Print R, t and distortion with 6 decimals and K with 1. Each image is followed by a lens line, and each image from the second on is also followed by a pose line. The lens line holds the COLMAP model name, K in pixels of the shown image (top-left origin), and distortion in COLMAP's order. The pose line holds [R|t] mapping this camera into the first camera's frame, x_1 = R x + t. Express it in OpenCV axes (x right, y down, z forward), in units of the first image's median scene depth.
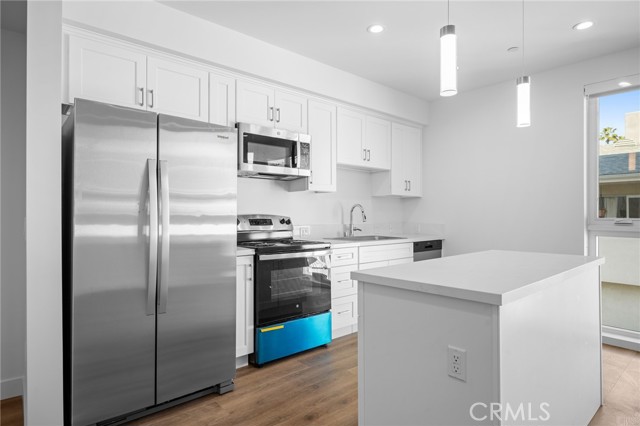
lens RADIAL K [[354.1, 0, 319.7], [0, 354.1, 213.1], [0, 0, 1]] dist [0.001127, -0.000061]
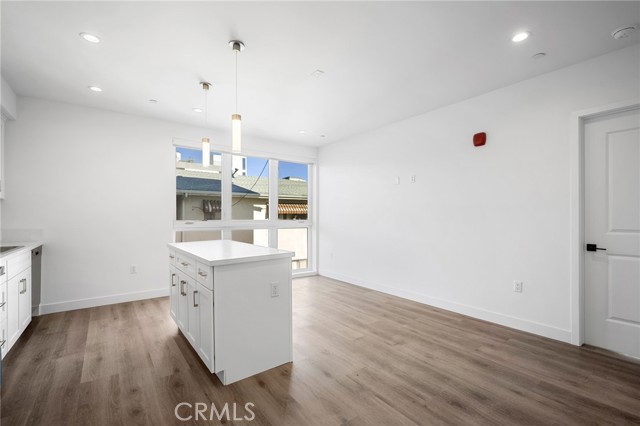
lens RADIAL K [[288.6, 0, 323.2], [0, 288.6, 215.6], [0, 0, 1]] dist [-0.003359, -0.000725]
pose [[0.065848, -0.001021, 0.997829, -0.597499], [-0.003227, 0.999994, 0.001236, -0.012386], [-0.997824, -0.003302, 0.065844, 0.268016]]
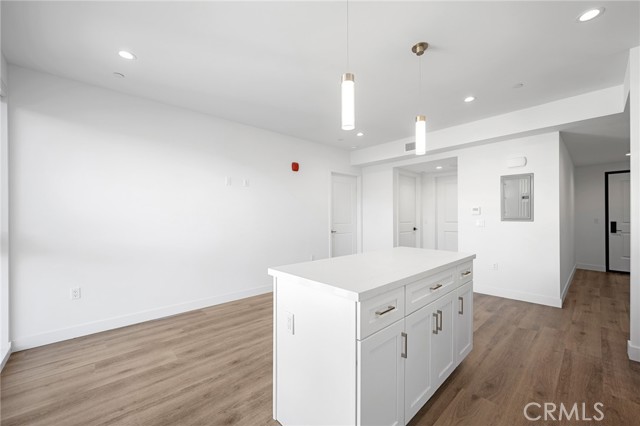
lens RADIAL K [[257.4, 0, 319.4], [0, 257.4, 214.5], [0, 0, 1]] dist [-0.003126, -0.000276]
pose [[-0.999509, 0.002760, -0.031216, 0.517651], [0.003123, 0.999928, -0.011568, -0.011833], [0.031182, -0.011660, -0.999446, 1.289831]]
